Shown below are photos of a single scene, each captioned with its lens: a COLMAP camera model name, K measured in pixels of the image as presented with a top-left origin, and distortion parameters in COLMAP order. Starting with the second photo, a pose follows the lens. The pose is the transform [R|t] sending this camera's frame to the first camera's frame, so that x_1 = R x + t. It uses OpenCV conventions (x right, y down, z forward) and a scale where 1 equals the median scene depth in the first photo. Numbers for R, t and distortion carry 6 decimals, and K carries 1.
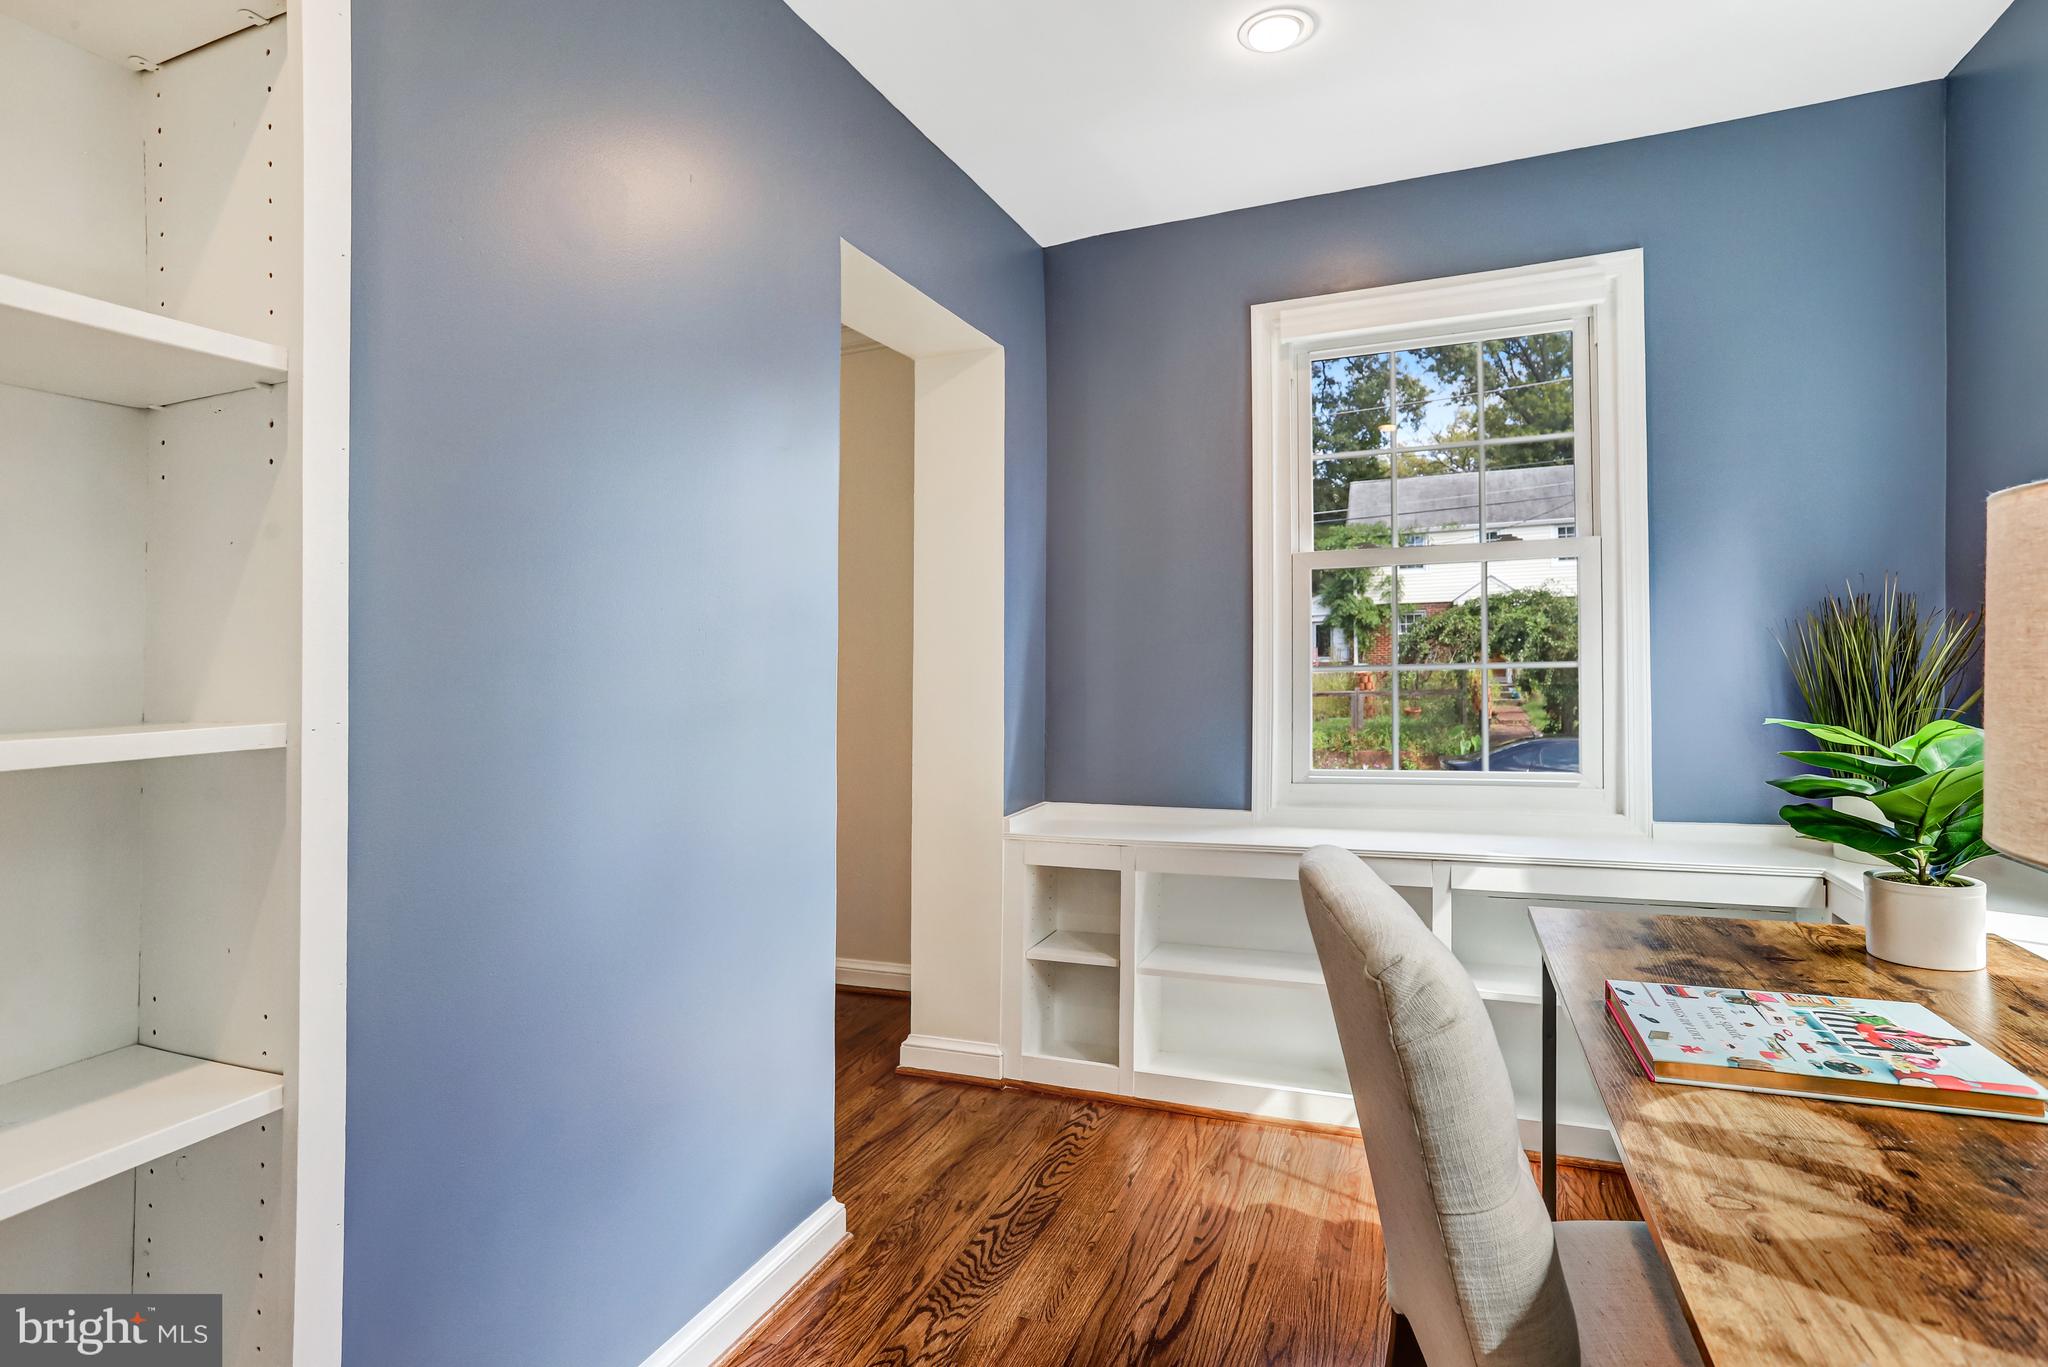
lens RADIAL K [[1042.3, 0, 1037.3], [0, 1042.3, 685.7], [0, 0, 1]] dist [-0.031015, 0.033516]
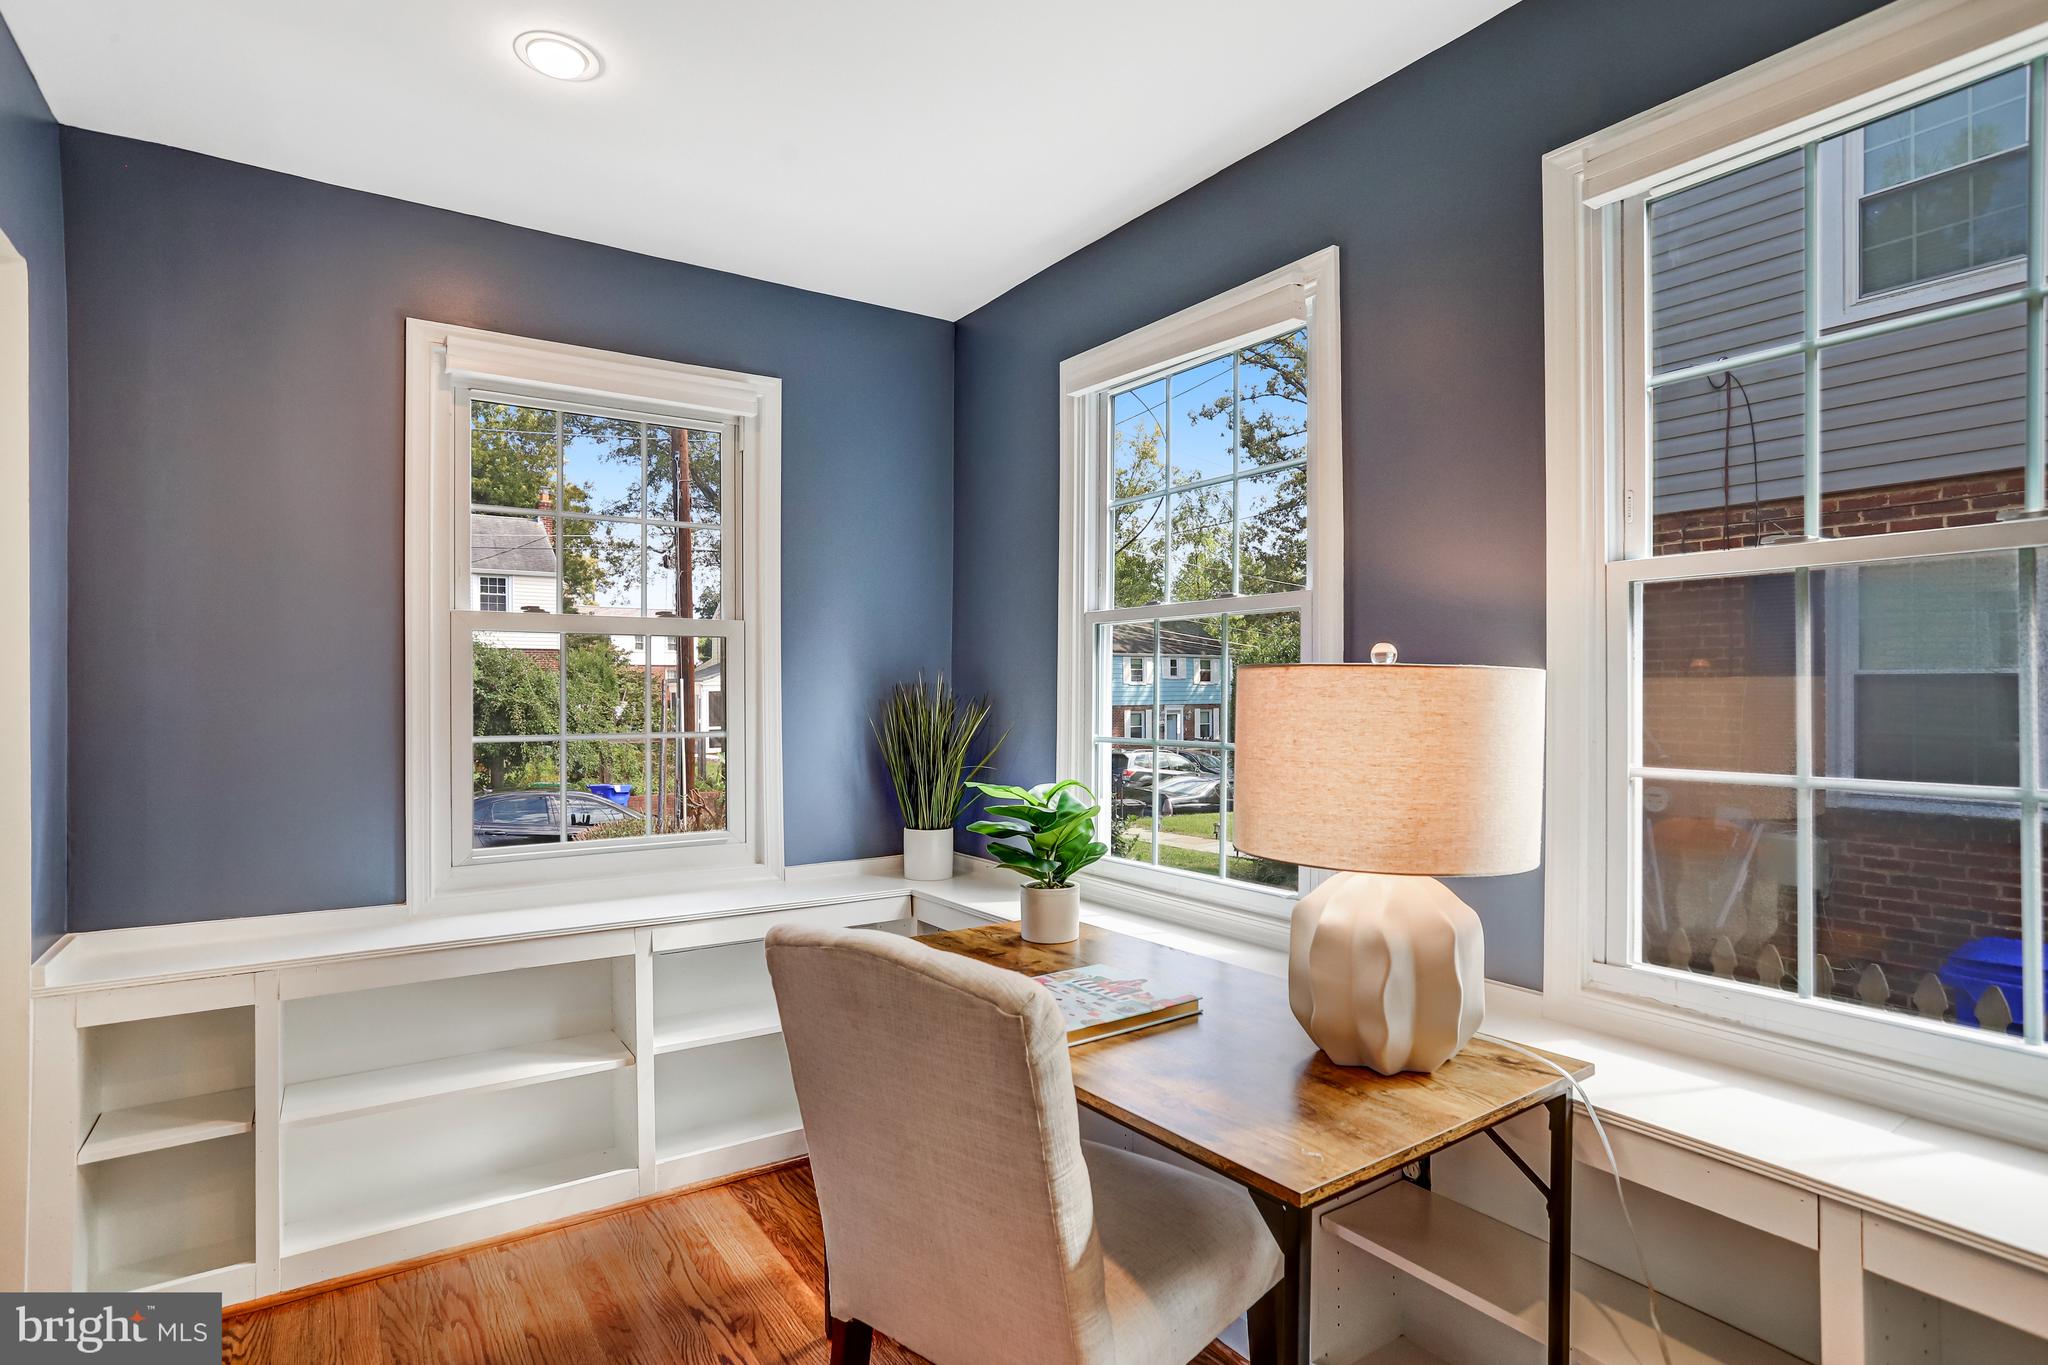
lens RADIAL K [[1066.7, 0, 1025.9], [0, 1066.7, 750.5], [0, 0, 1]] dist [-0.029804, 0.036860]
pose [[0.544169, -0.016171, 0.838820, -0.270101], [0.002756, 0.999843, 0.017487, -0.022091], [-0.838971, -0.007204, 0.544128, 0.104845]]
